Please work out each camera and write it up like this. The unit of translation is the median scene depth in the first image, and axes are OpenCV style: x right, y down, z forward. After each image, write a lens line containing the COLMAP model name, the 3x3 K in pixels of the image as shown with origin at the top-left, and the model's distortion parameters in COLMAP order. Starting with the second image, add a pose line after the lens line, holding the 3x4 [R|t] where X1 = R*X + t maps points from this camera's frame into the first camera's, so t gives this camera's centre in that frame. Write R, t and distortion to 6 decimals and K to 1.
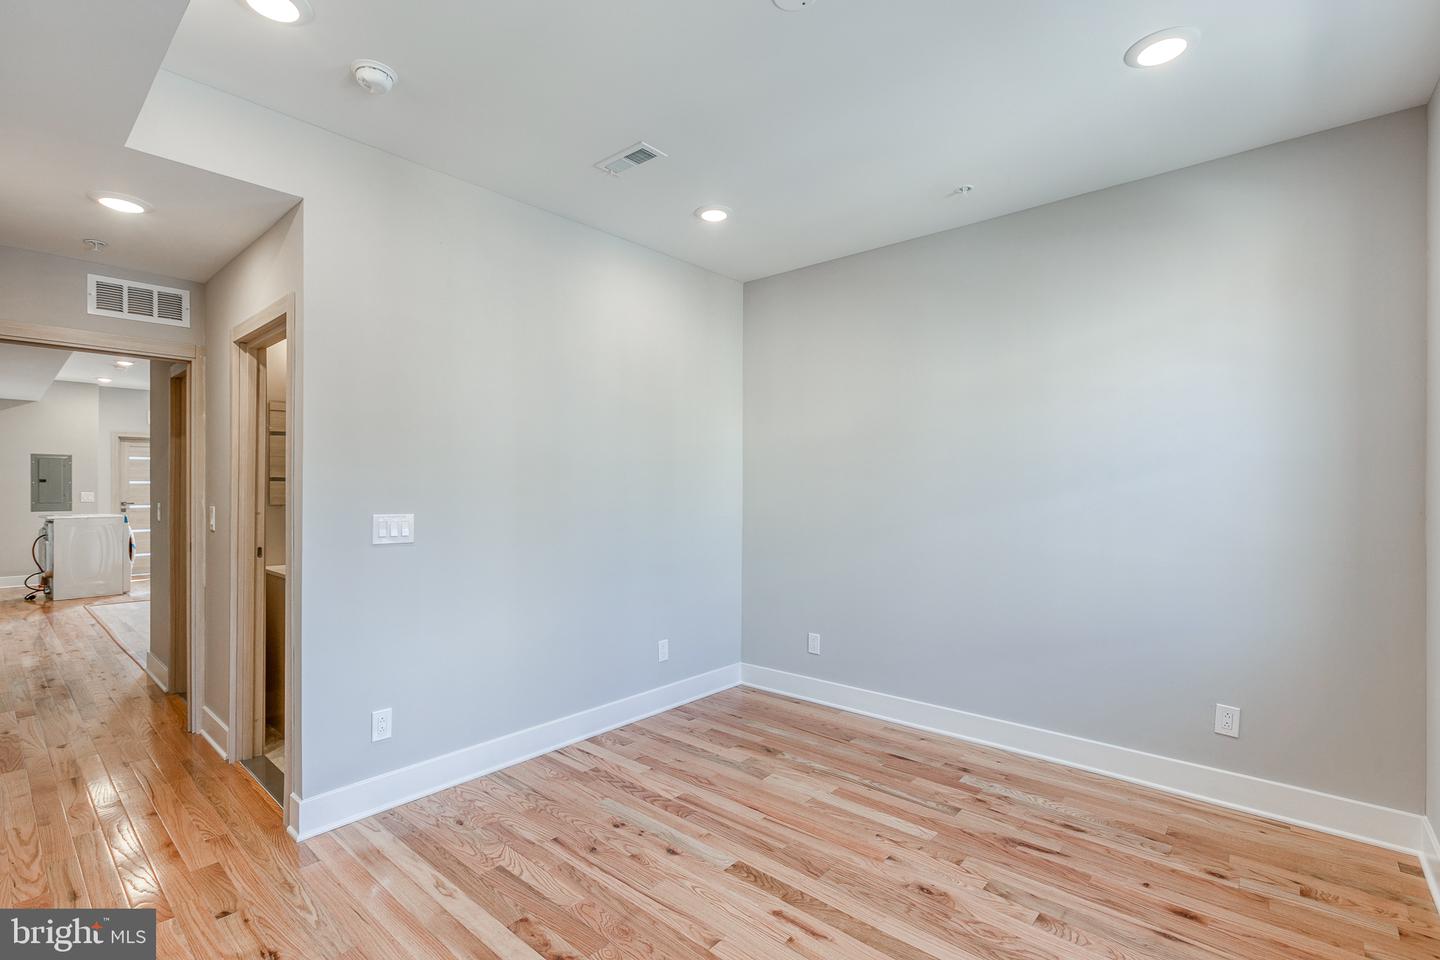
lens RADIAL K [[652.7, 0, 709.1], [0, 652.7, 487.6], [0, 0, 1]] dist [0.000609, -0.000447]
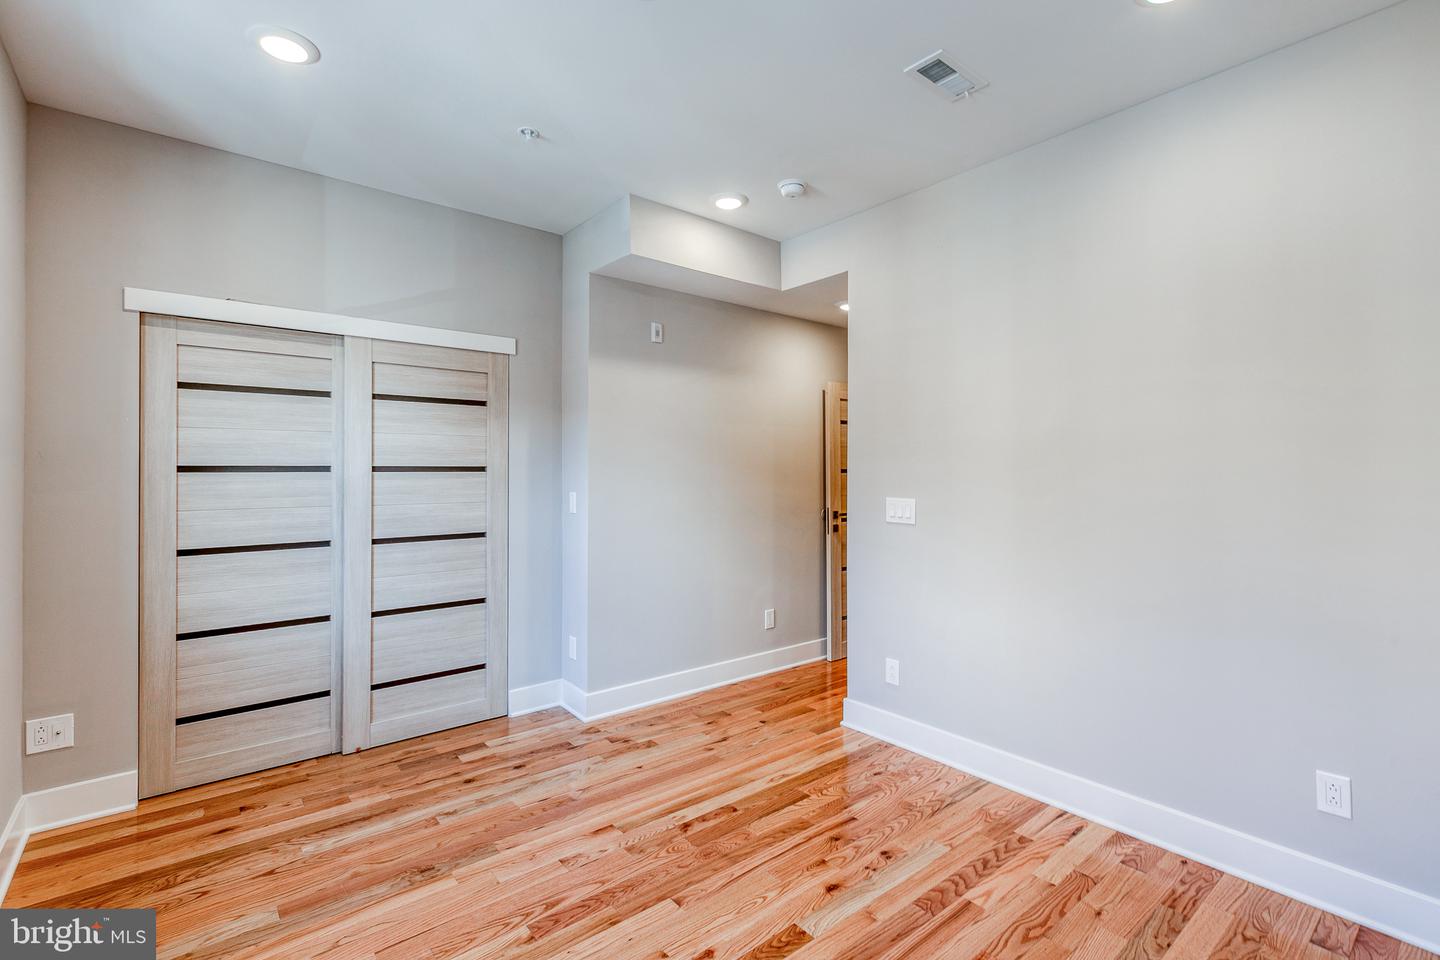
lens RADIAL K [[652.7, 0, 725.1], [0, 652.7, 473.3], [0, 0, 1]] dist [0.000609, -0.000447]
pose [[-0.150735, -0.007755, -0.988544, 0.764829], [-0.008552, 0.999942, -0.006541, 0.006454], [0.988537, 0.007468, -0.150793, 0.899569]]
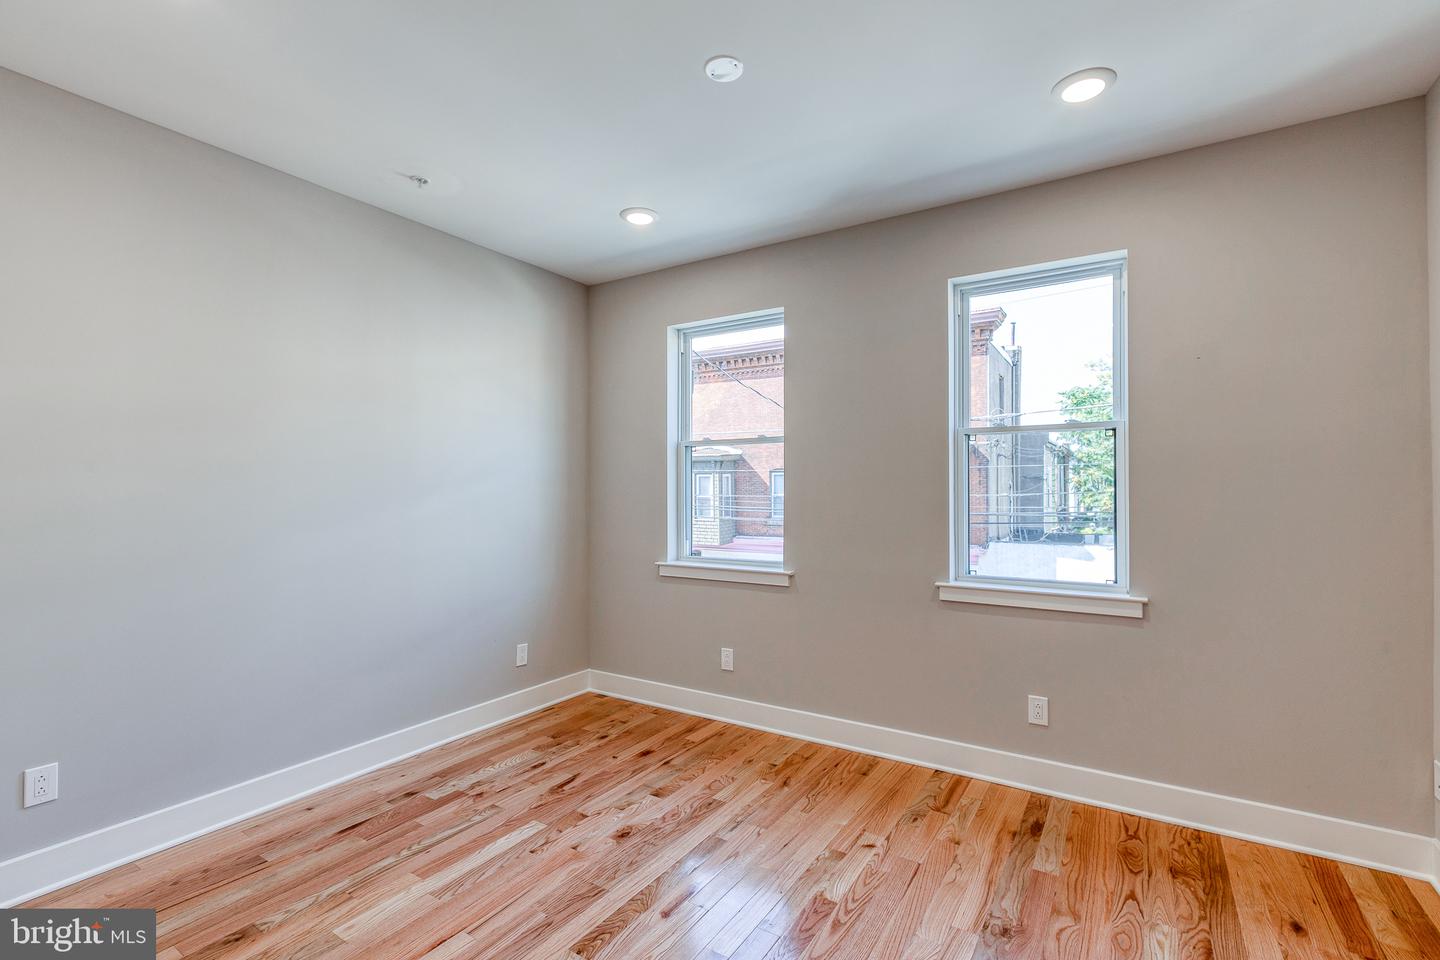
lens RADIAL K [[652.7, 0, 720.4], [0, 652.7, 487.3], [0, 0, 1]] dist [0.000609, -0.000447]
pose [[-0.152102, 0.002022, 0.988363, -0.698321], [0.004770, 0.999988, -0.001312, 0.001614], [-0.988353, 0.004515, -0.152110, 0.833415]]
